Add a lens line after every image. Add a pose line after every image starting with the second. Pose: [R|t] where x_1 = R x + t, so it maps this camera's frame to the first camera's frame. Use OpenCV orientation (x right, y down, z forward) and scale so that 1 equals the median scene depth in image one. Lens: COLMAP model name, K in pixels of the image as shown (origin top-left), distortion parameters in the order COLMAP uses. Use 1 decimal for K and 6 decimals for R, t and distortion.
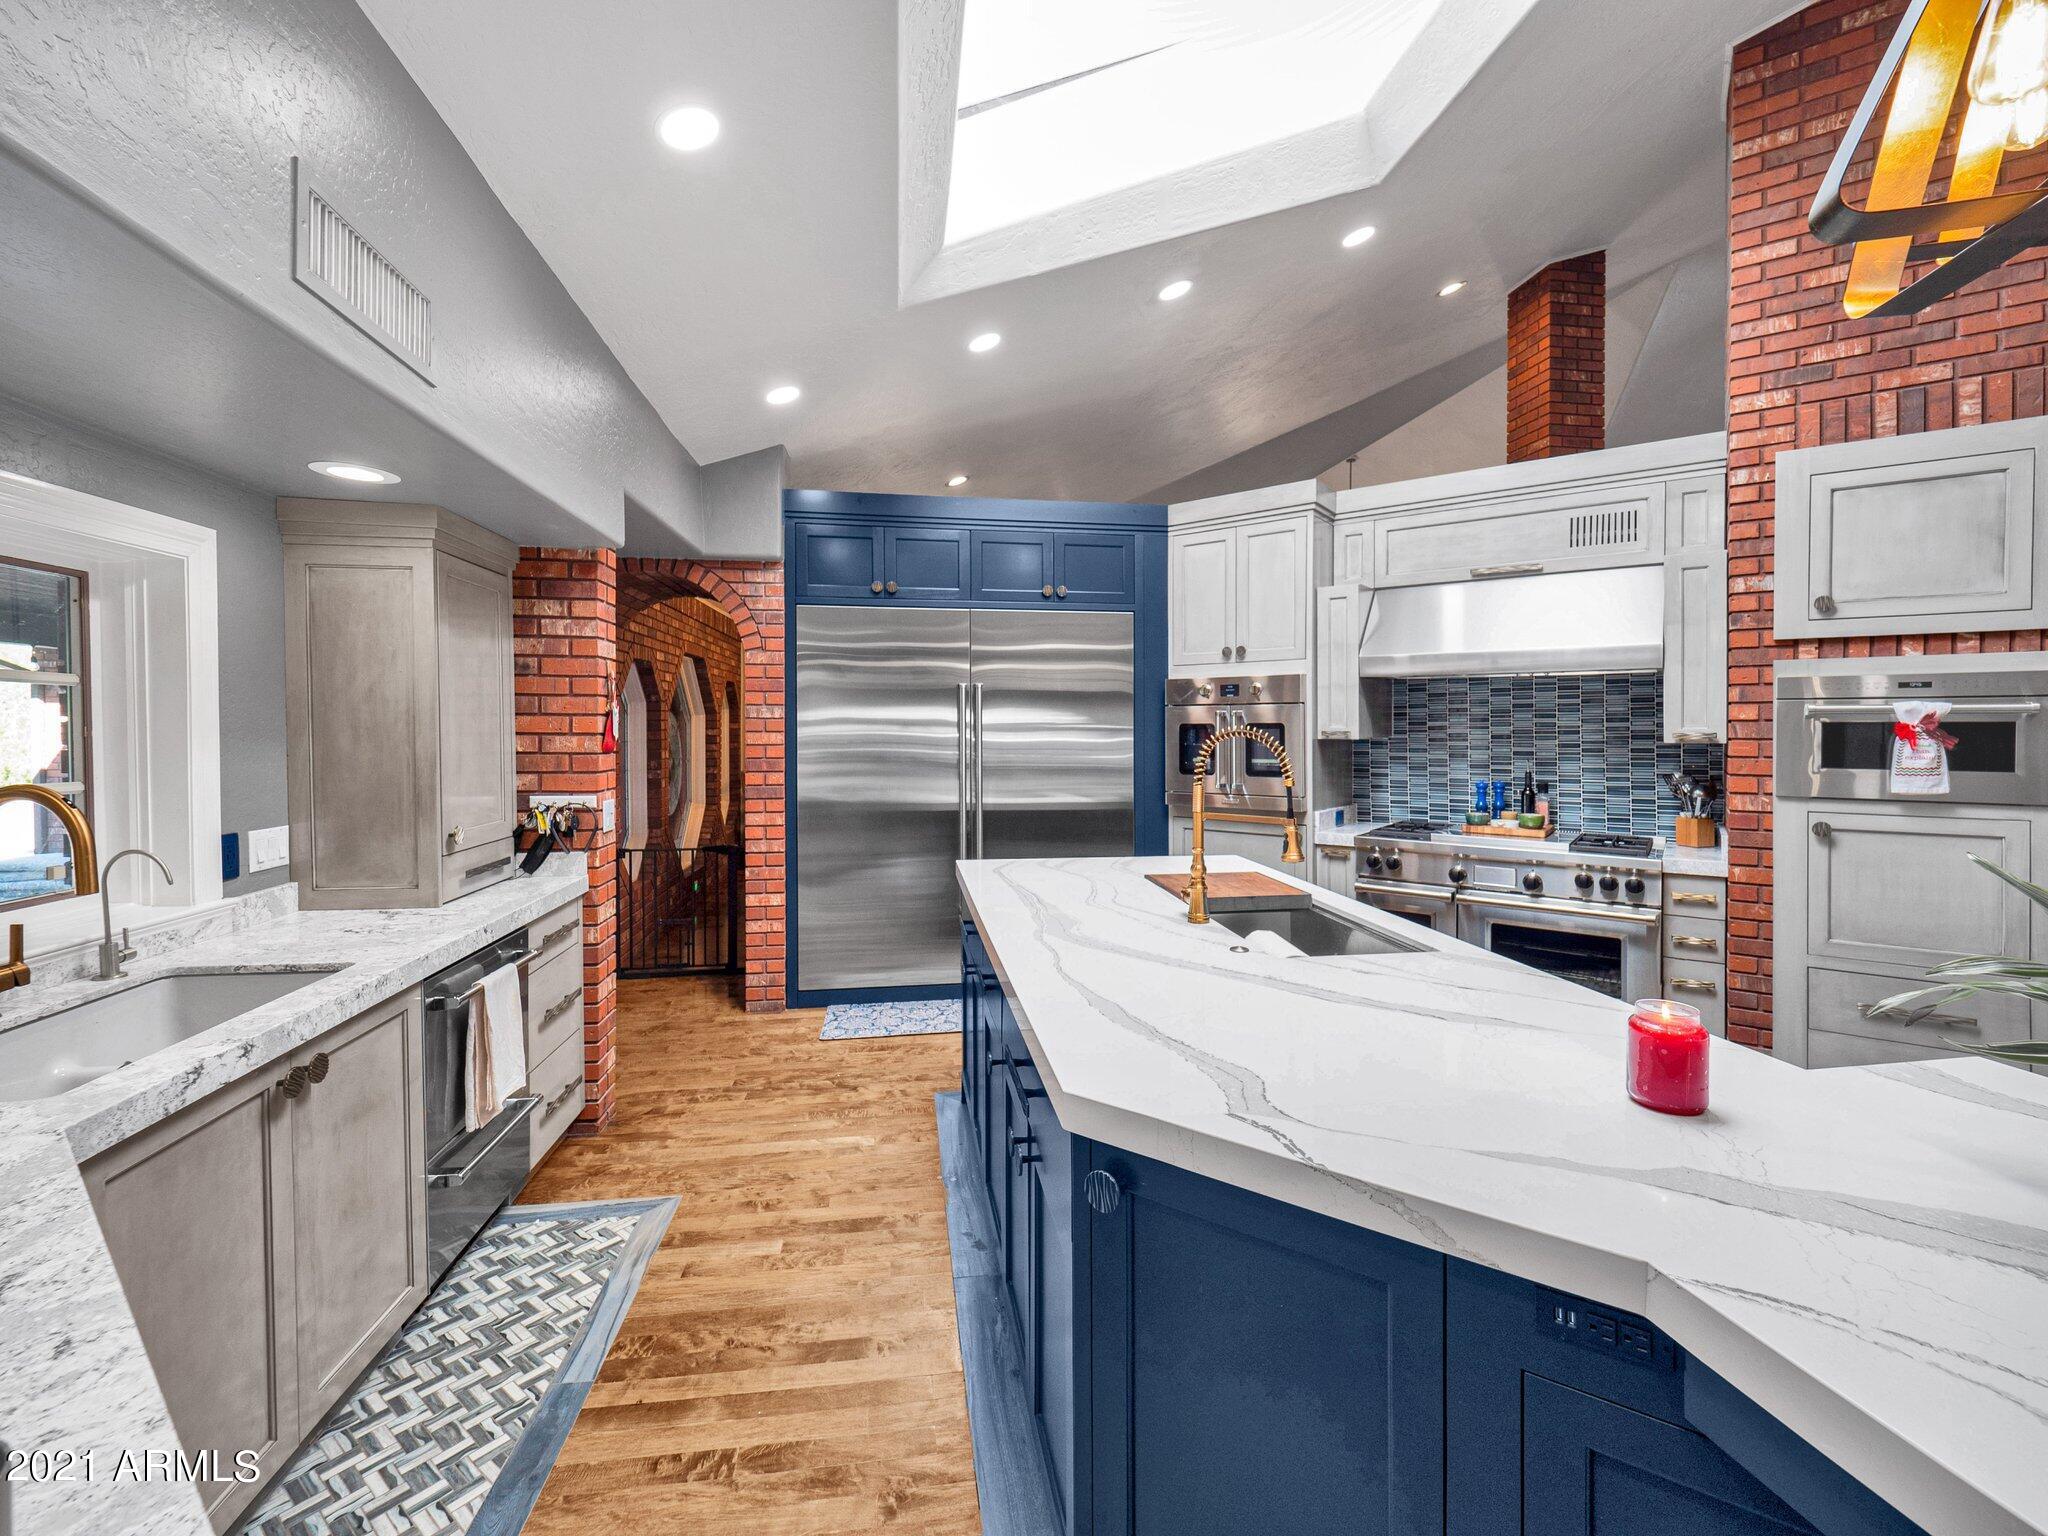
lens RADIAL K [[874.9, 0, 1031.7], [0, 874.9, 742.1], [0, 0, 1]] dist [0.000869, -0.002621]
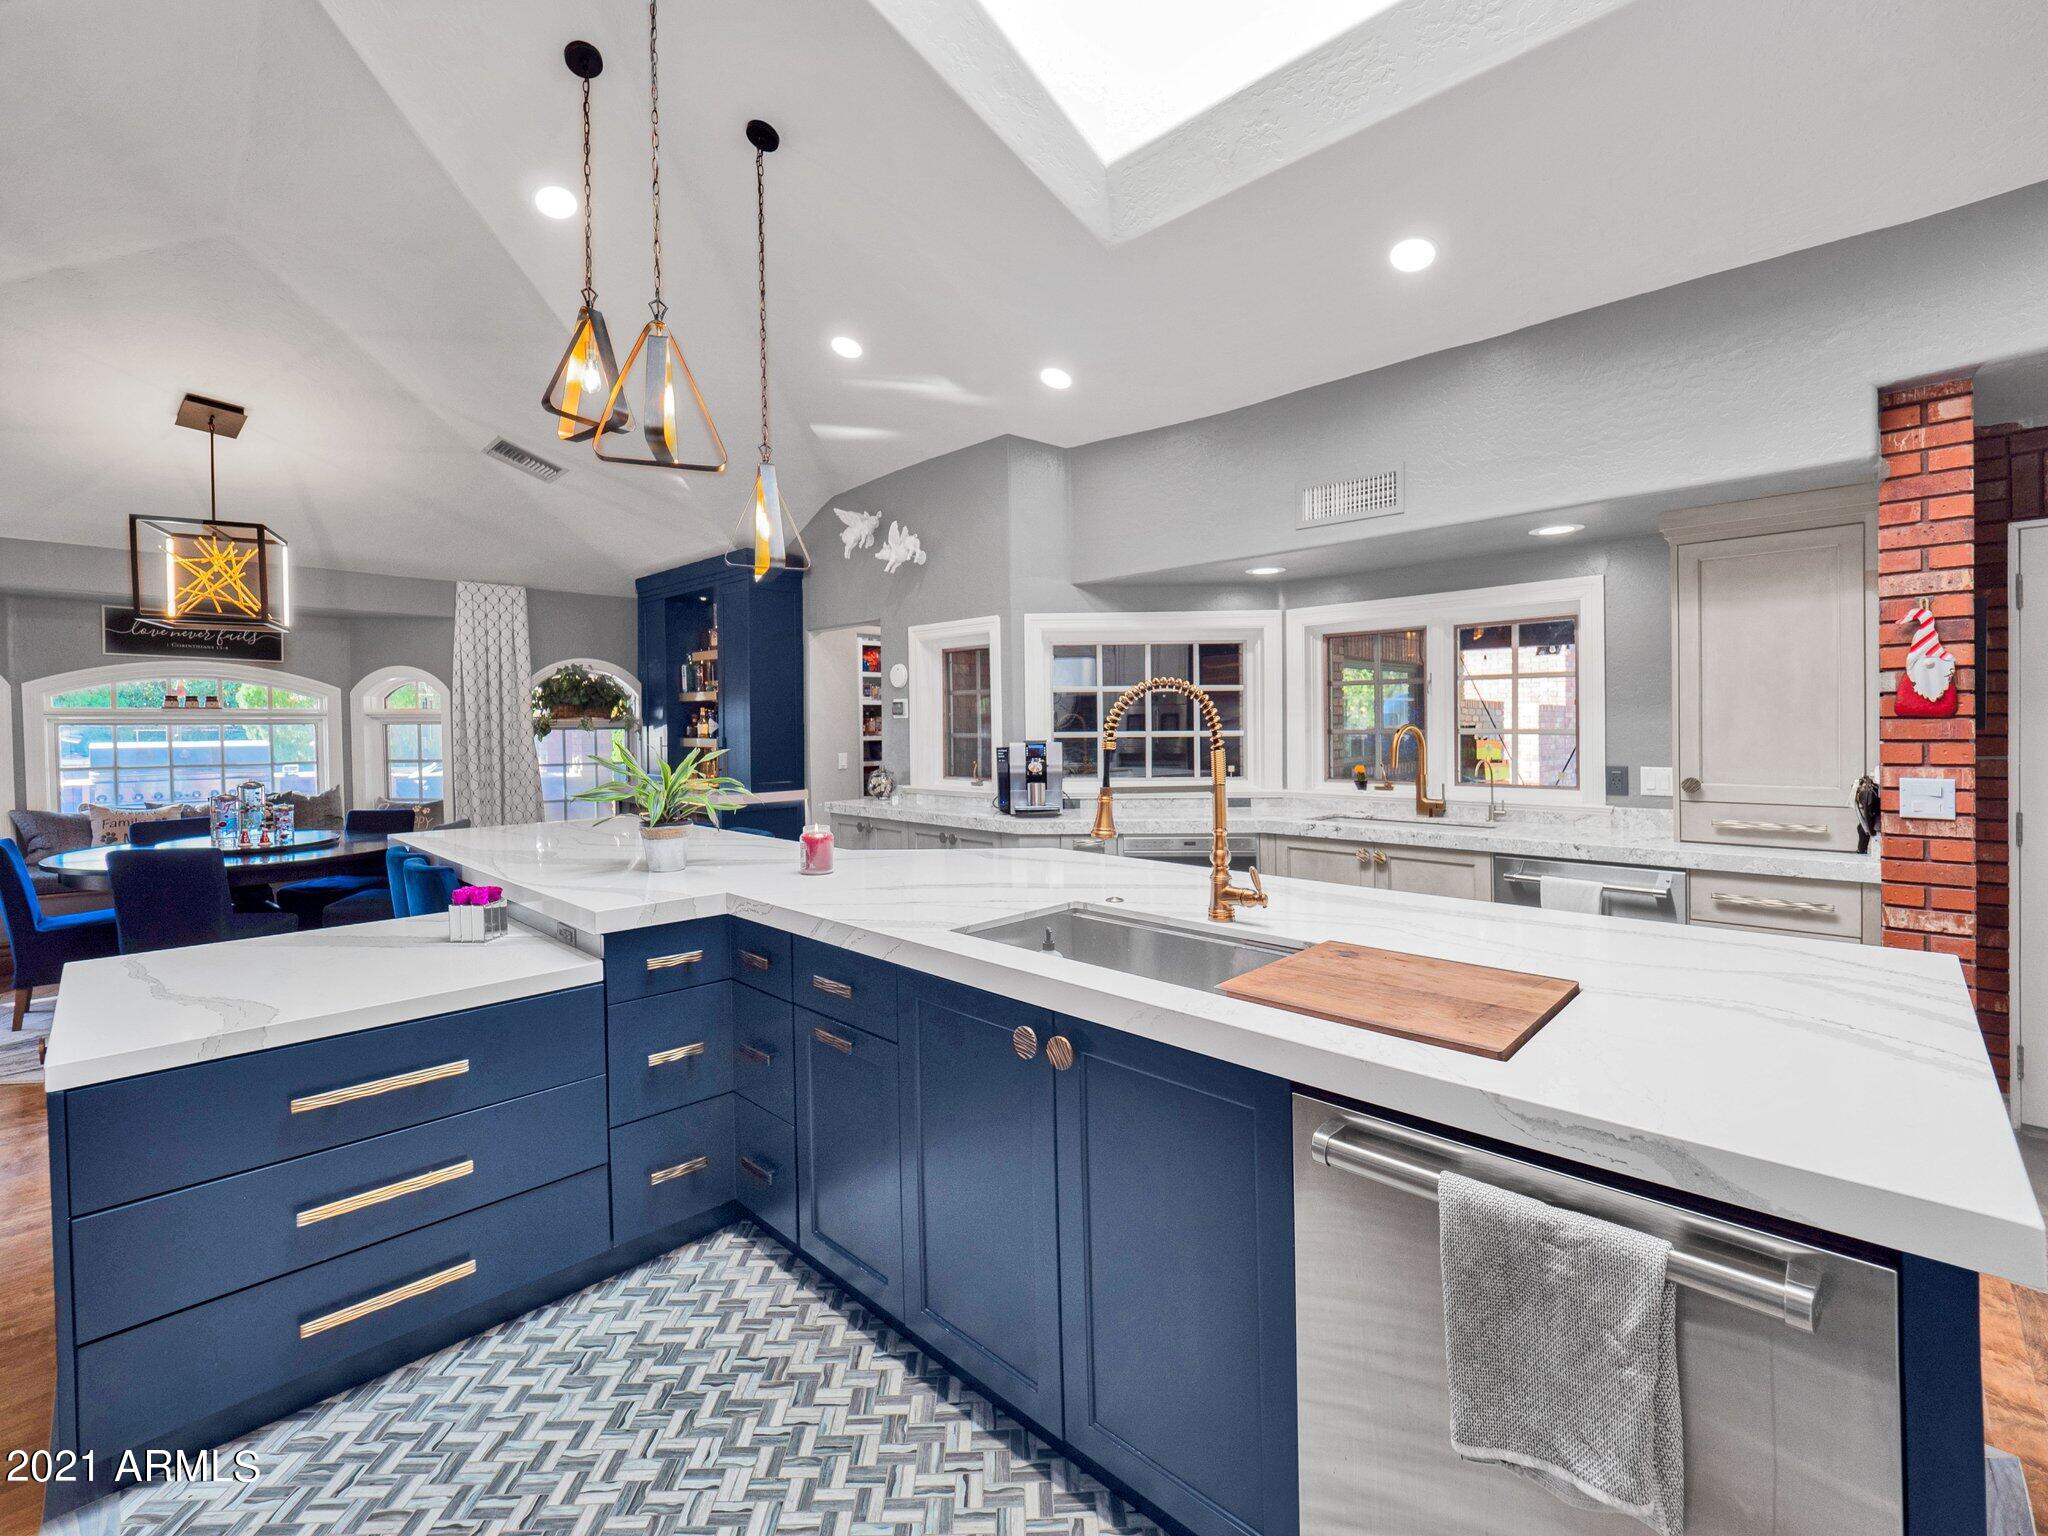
lens RADIAL K [[874.9, 0, 1031.3], [0, 874.9, 753.4], [0, 0, 1]] dist [0.000869, -0.002621]
pose [[-0.794953, 0.024457, -0.606177, 0.630082], [-0.002309, 0.999058, 0.043336, 0.012480], [0.606666, 0.035850, -0.794148, 1.177009]]
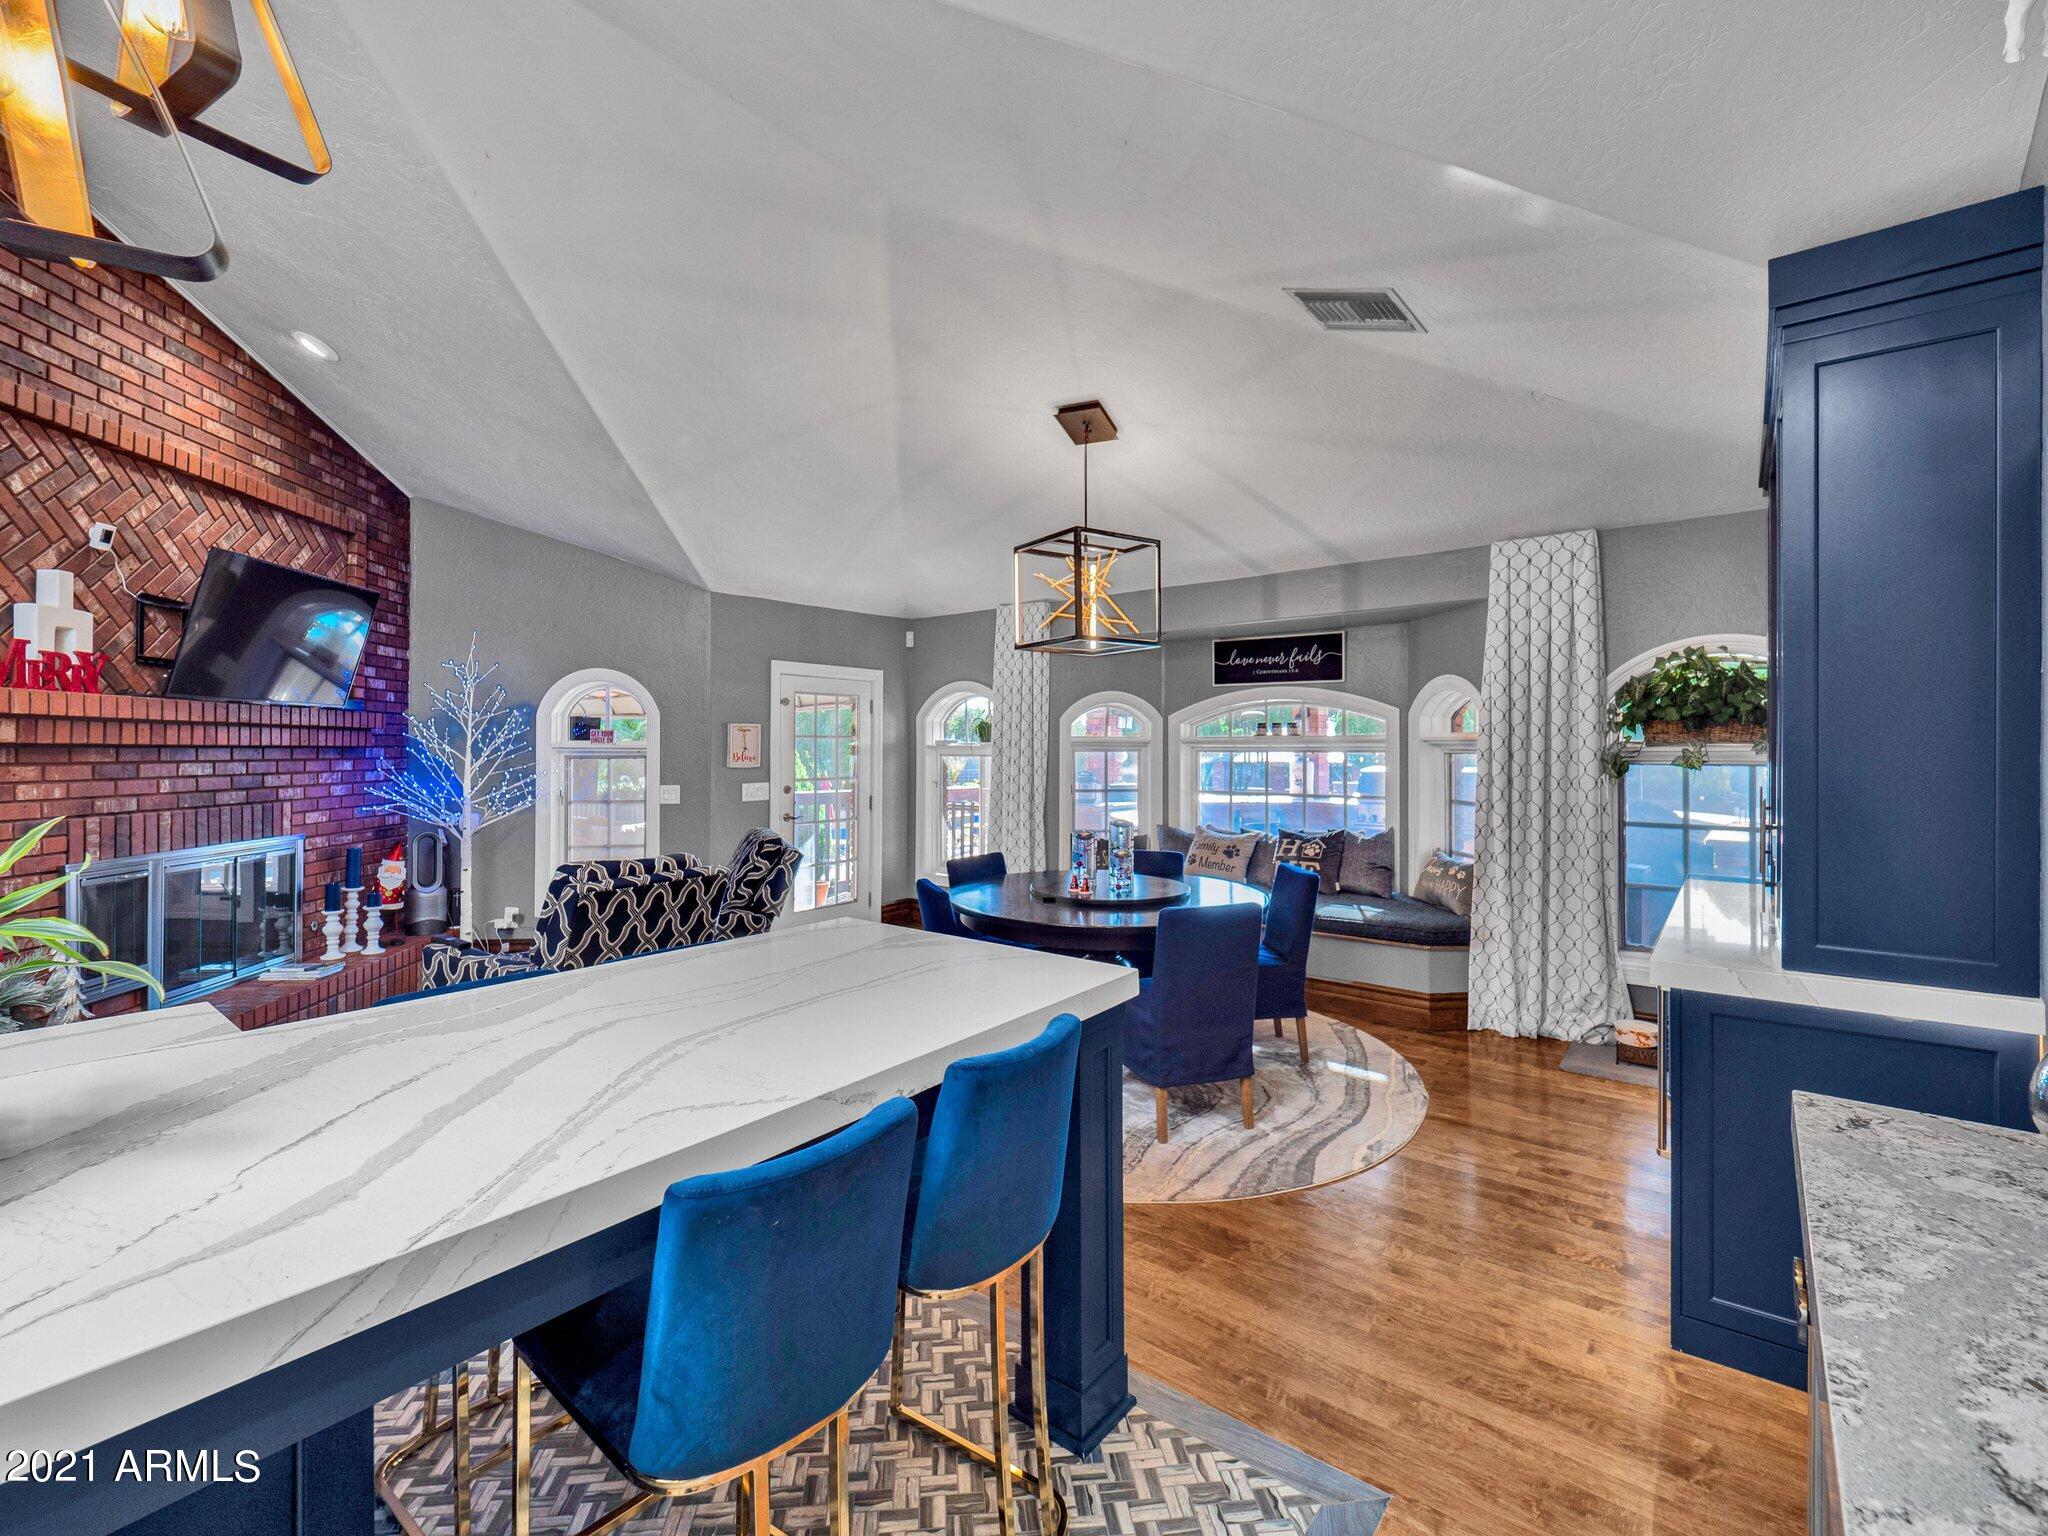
lens RADIAL K [[874.9, 0, 1030.0], [0, 874.9, 737.2], [0, 0, 1]] dist [0.000869, -0.002621]
pose [[-0.671588, 0.005920, 0.740901, -0.106337], [0.003498, 0.999982, -0.004819, 0.013423], [-0.740916, -0.000645, -0.671597, 0.173295]]
